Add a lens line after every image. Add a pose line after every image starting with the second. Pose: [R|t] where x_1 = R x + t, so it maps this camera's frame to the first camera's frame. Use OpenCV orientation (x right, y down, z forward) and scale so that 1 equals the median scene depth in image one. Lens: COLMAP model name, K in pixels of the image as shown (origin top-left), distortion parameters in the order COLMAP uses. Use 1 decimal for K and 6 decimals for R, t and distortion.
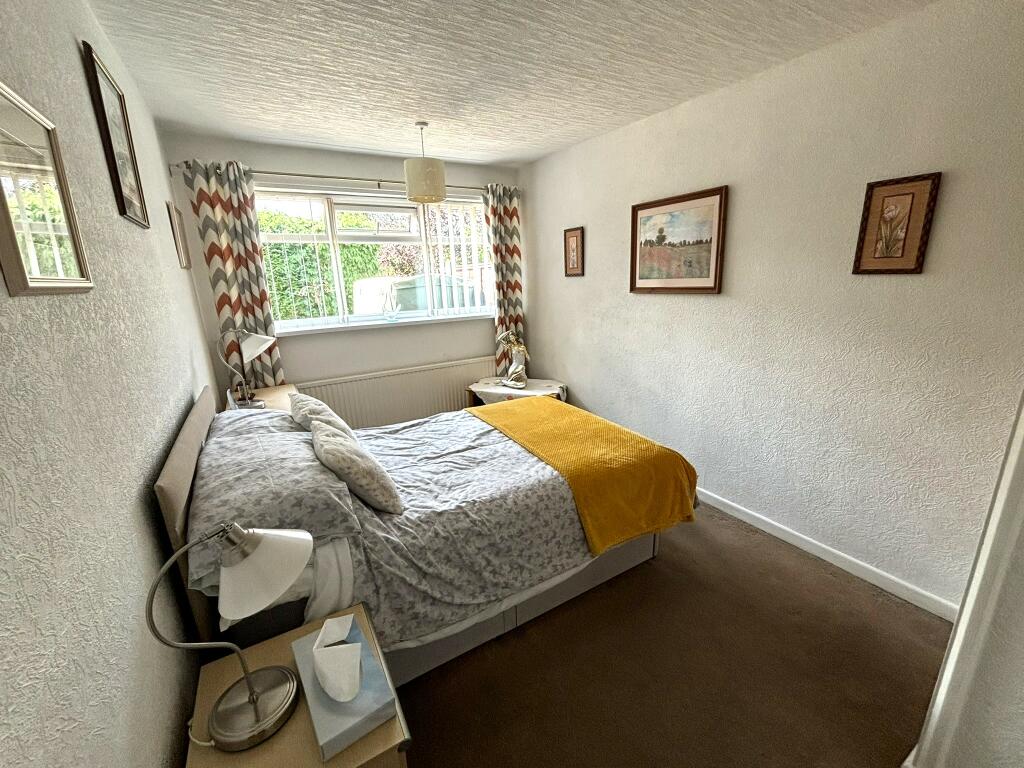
lens RADIAL K [[416.8, 0, 510.3], [0, 416.8, 385.1], [0, 0, 1]] dist [0.001319, -0.000411]
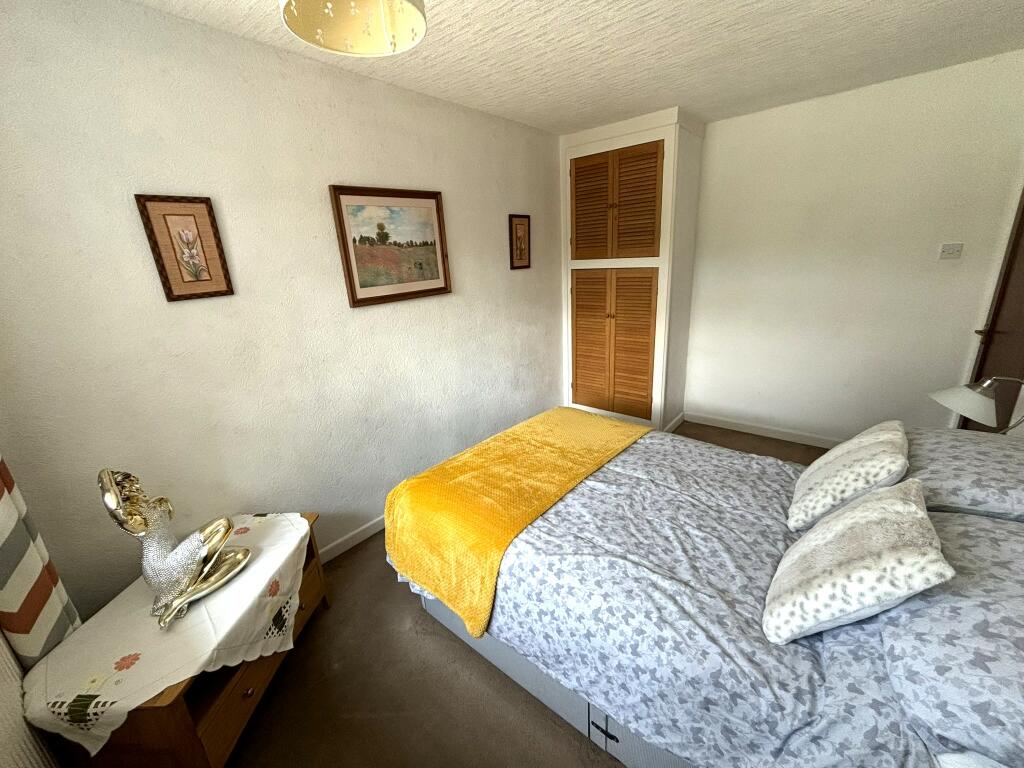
lens RADIAL K [[416.8, 0, 510.3], [0, 416.8, 385.1], [0, 0, 1]] dist [0.001319, -0.000411]
pose [[-0.308699, -0.238139, 0.920866, -0.559030], [0.310974, 0.889677, 0.334320, -0.294449], [-0.898888, 0.389570, -0.200587, 1.081162]]
